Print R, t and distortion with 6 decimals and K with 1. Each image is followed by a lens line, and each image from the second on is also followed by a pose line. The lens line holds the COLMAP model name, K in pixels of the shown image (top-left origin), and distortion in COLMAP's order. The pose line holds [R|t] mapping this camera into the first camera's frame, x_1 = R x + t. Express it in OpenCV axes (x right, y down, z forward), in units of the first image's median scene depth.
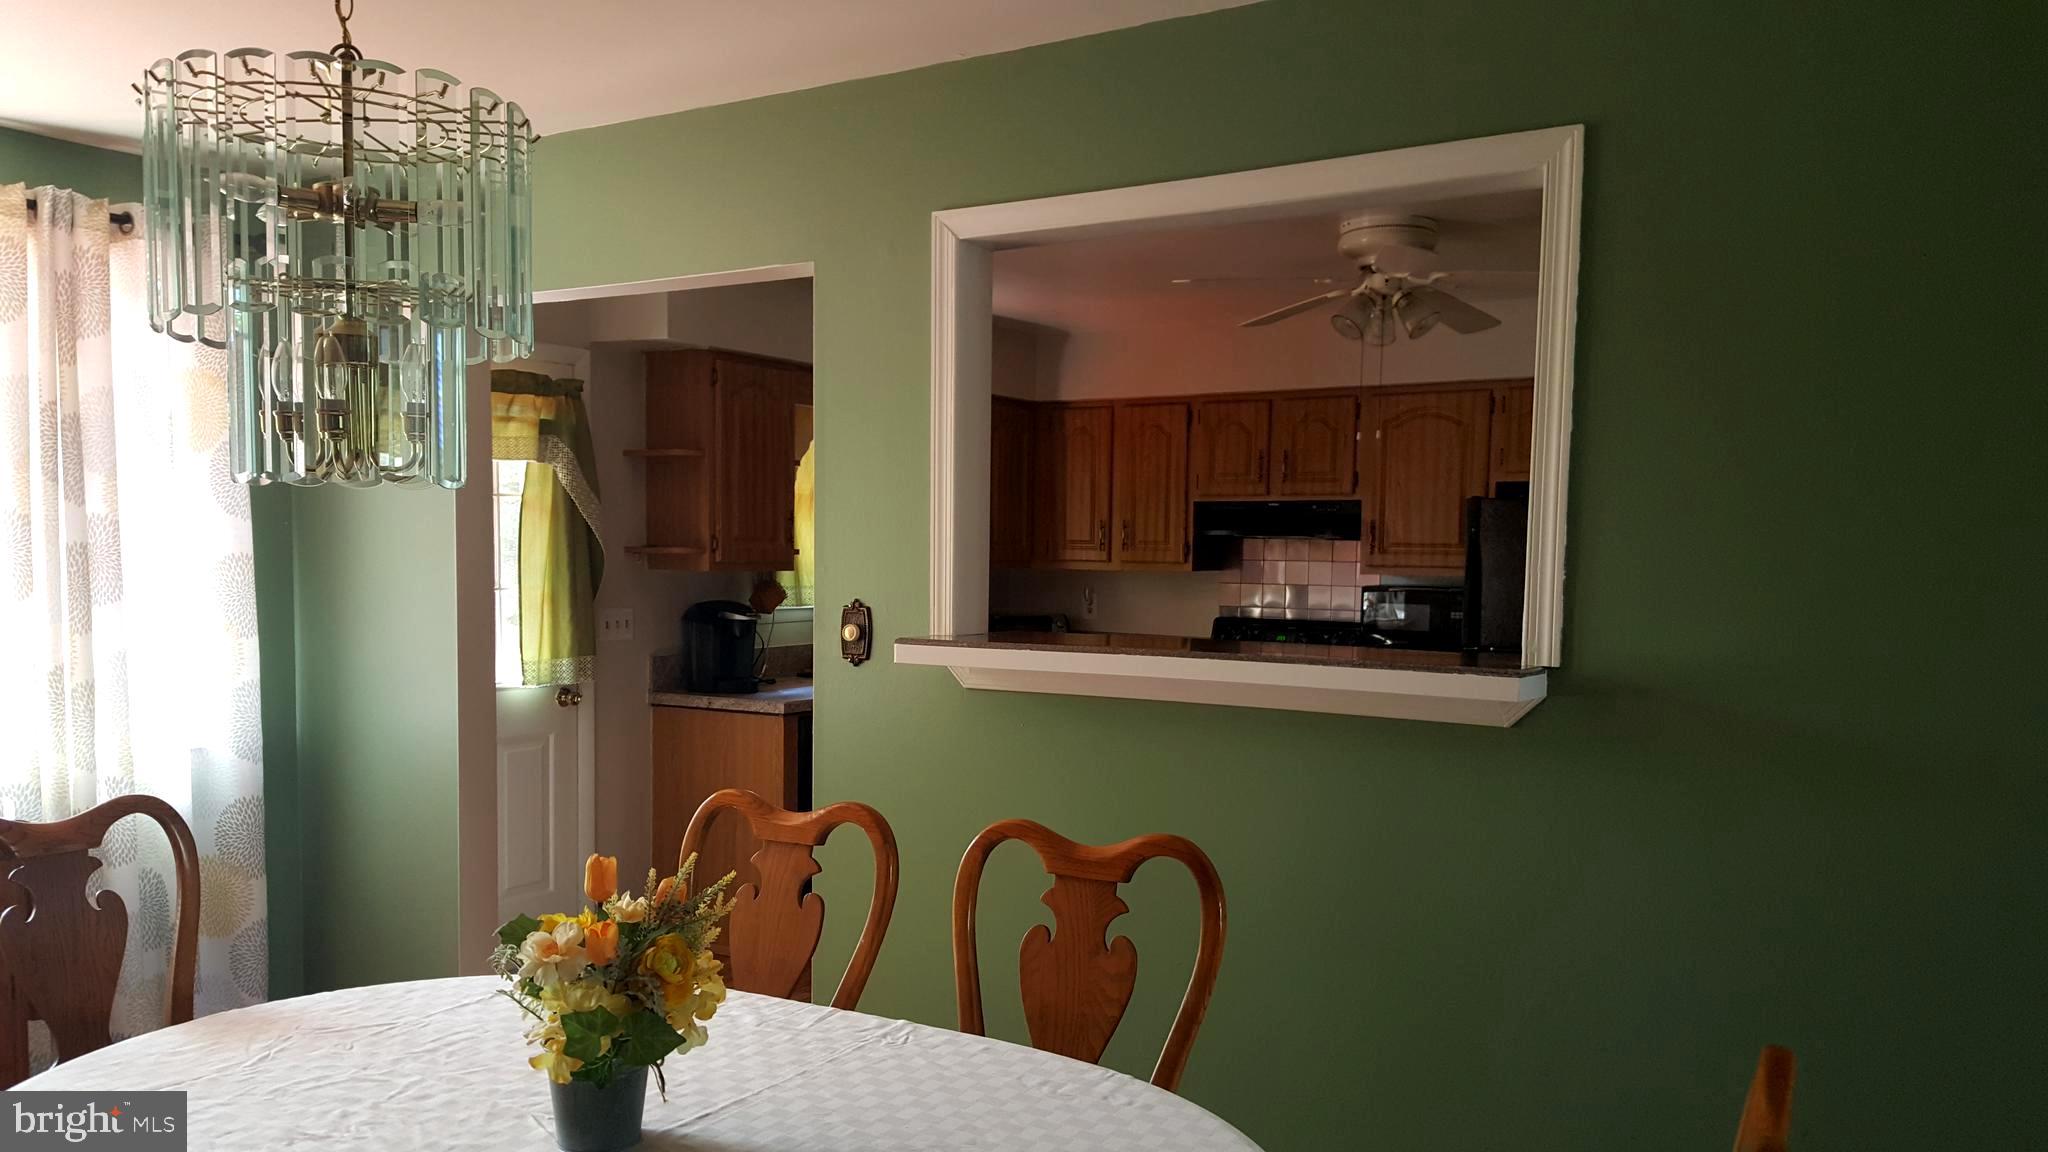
lens RADIAL K [[1544.6, 0, 1018.3], [0, 1544.6, 640.1], [0, 0, 1]] dist [0.165072, -0.320427]
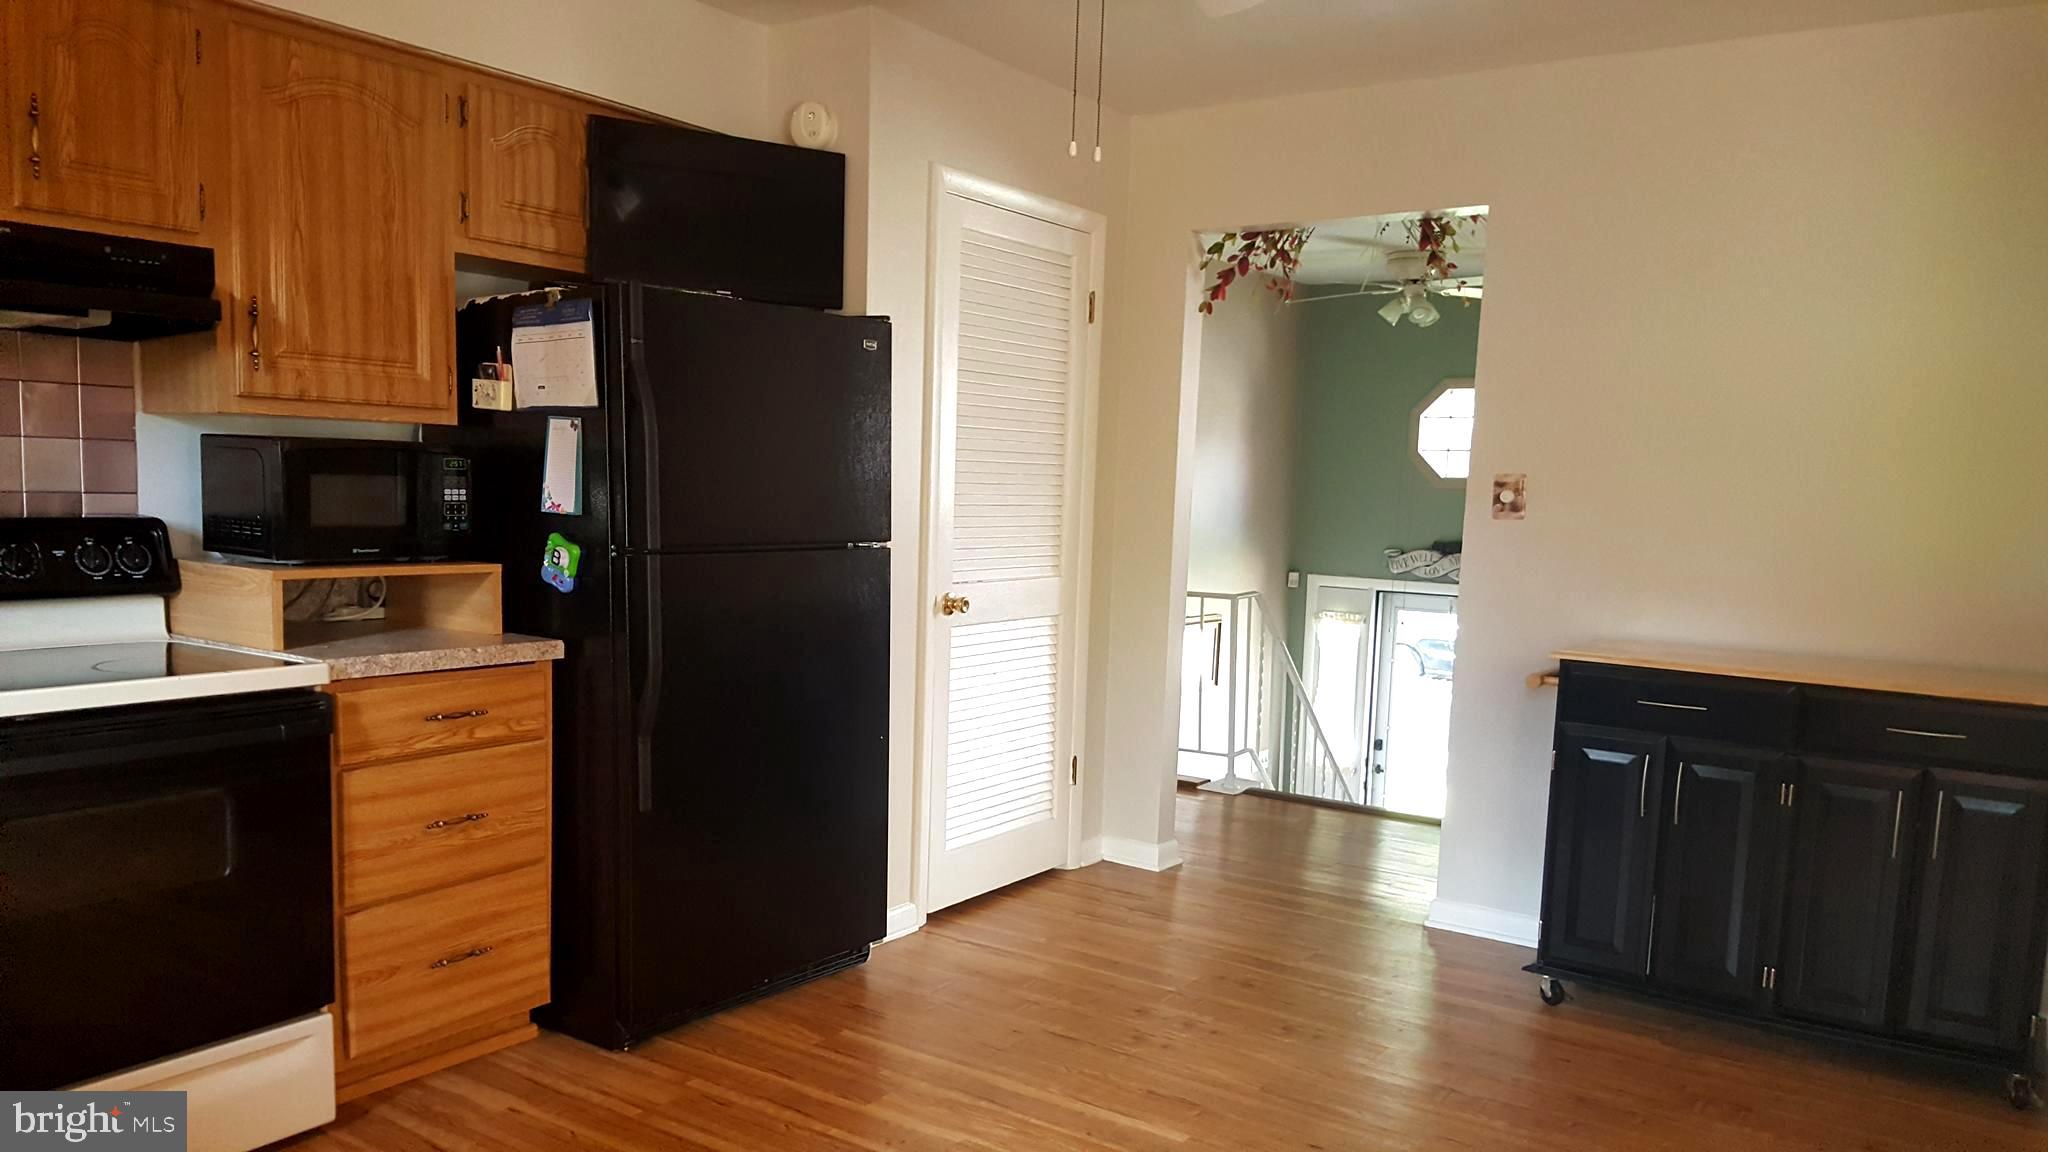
lens RADIAL K [[1522.9, 0, 1046.2], [0, 1522.9, 664.0], [0, 0, 1]] dist [0.107565, -0.156019]
pose [[0.027691, -0.136786, 0.990214, -0.234746], [0.030855, 0.990238, 0.135926, -0.022360], [-0.999140, 0.026789, 0.031641, 0.718896]]
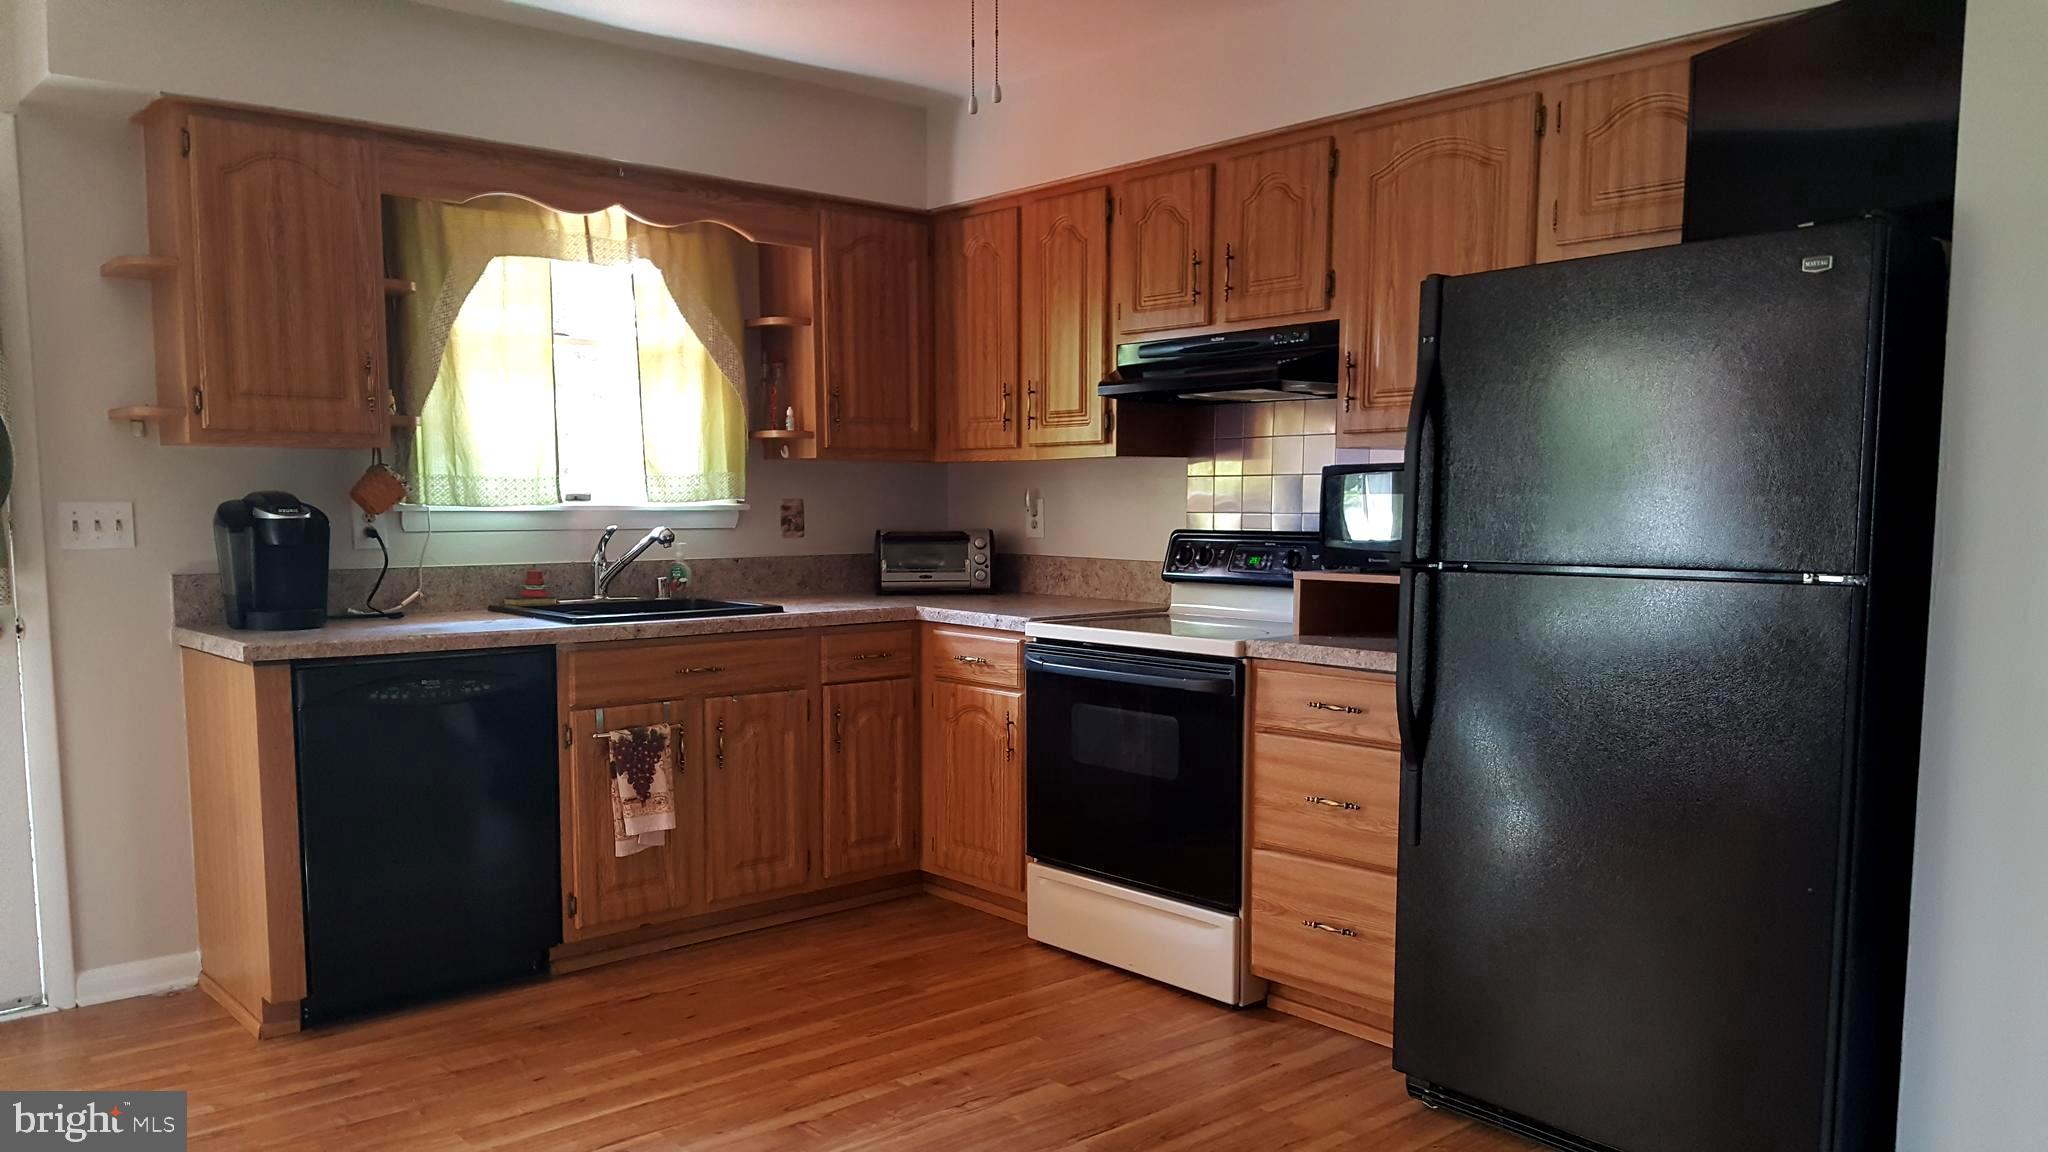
lens RADIAL K [[1541.3, 0, 1018.0], [0, 1541.3, 668.4], [0, 0, 1]] dist [0.173108, -0.312970]
pose [[0.952975, 0.020235, -0.302373, 0.276507], [-0.006717, 0.998933, 0.045681, 0.014735], [0.302975, -0.041502, 0.952095, 0.385021]]
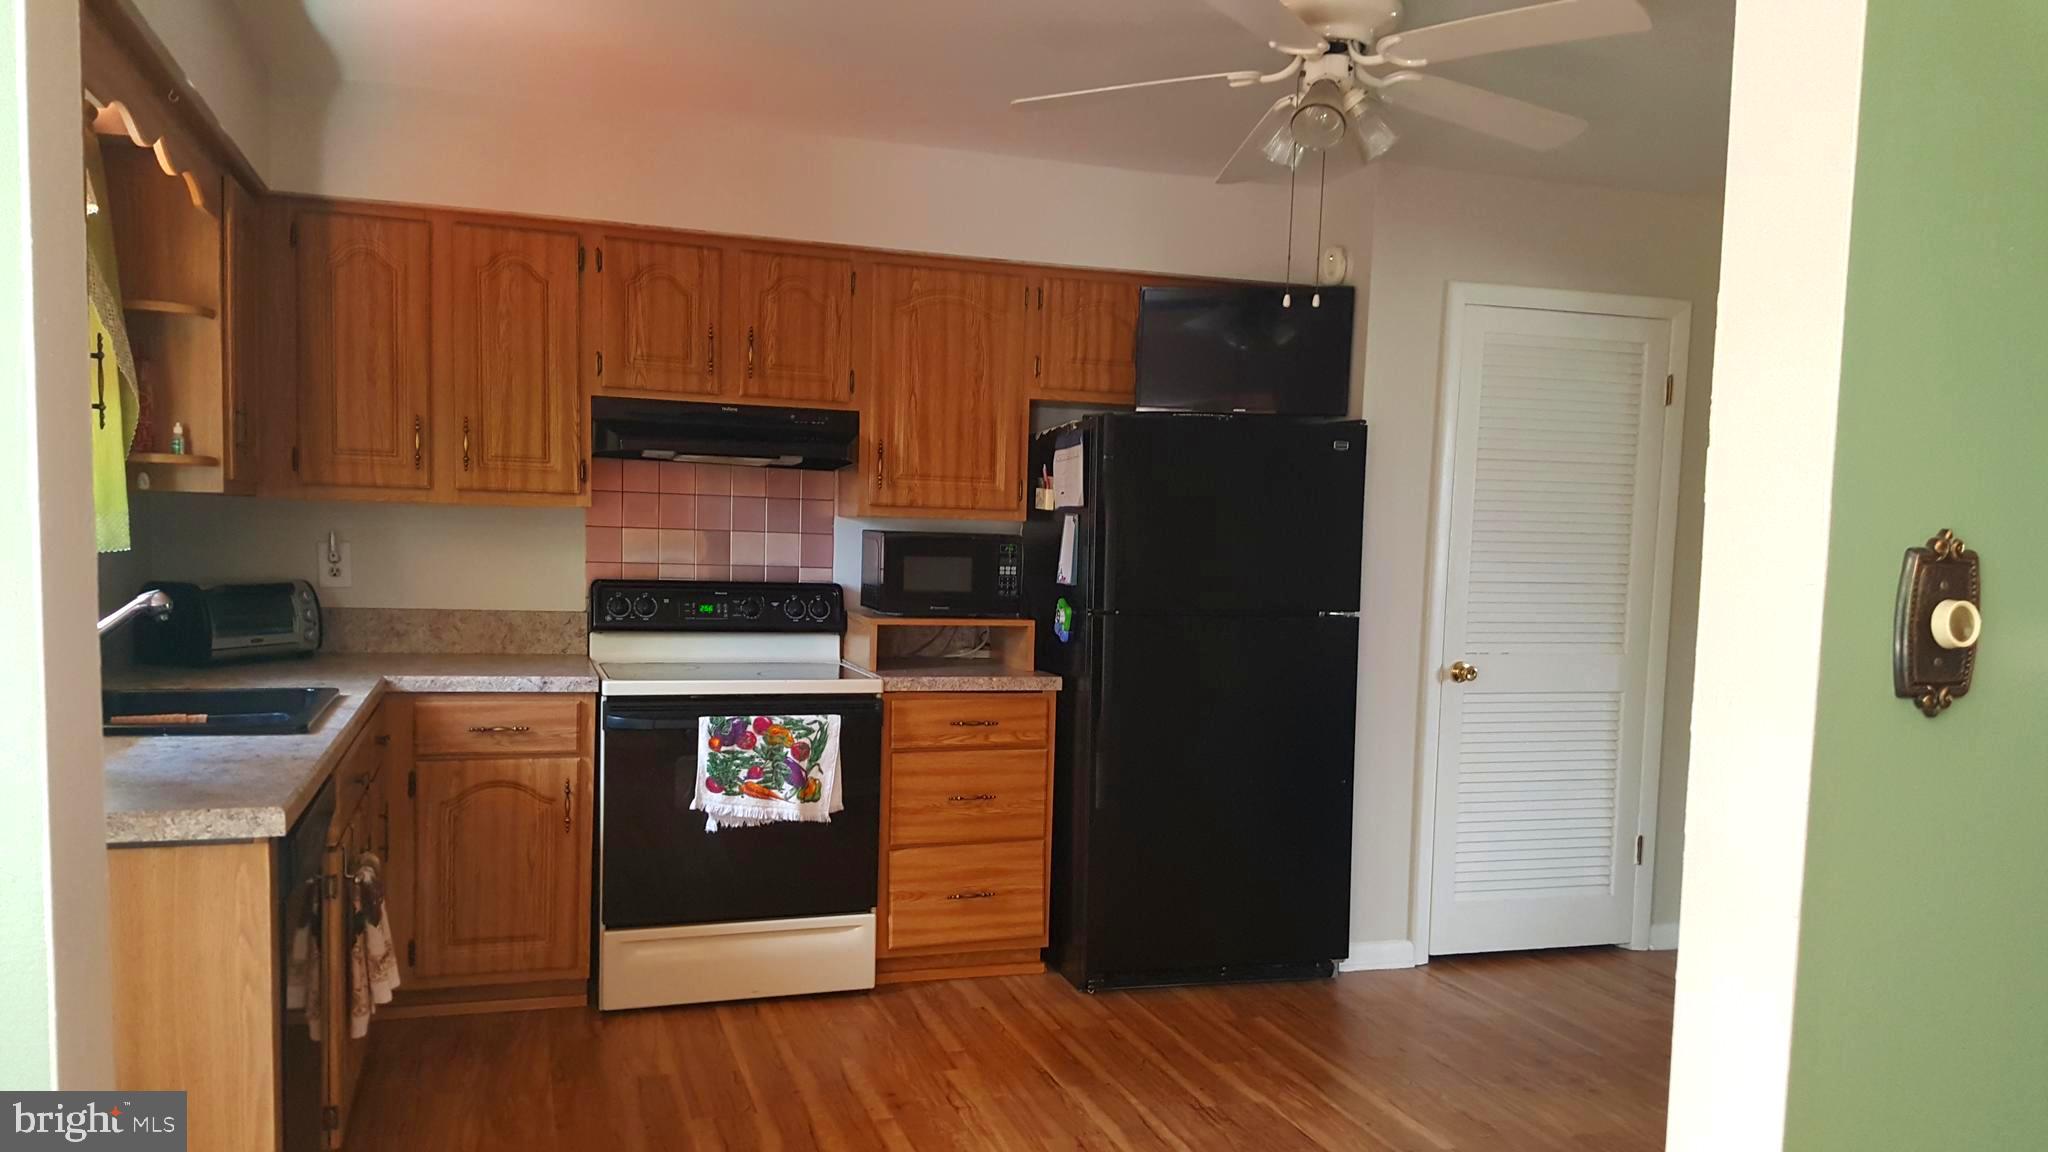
lens RADIAL K [[1541.3, 0, 1018.0], [0, 1541.3, 668.4], [0, 0, 1]] dist [0.173108, -0.312970]
pose [[0.630034, -0.066573, 0.773709, -0.282283], [0.029728, 0.997656, 0.061635, -0.013362], [-0.775998, -0.015831, 0.630536, 0.477149]]
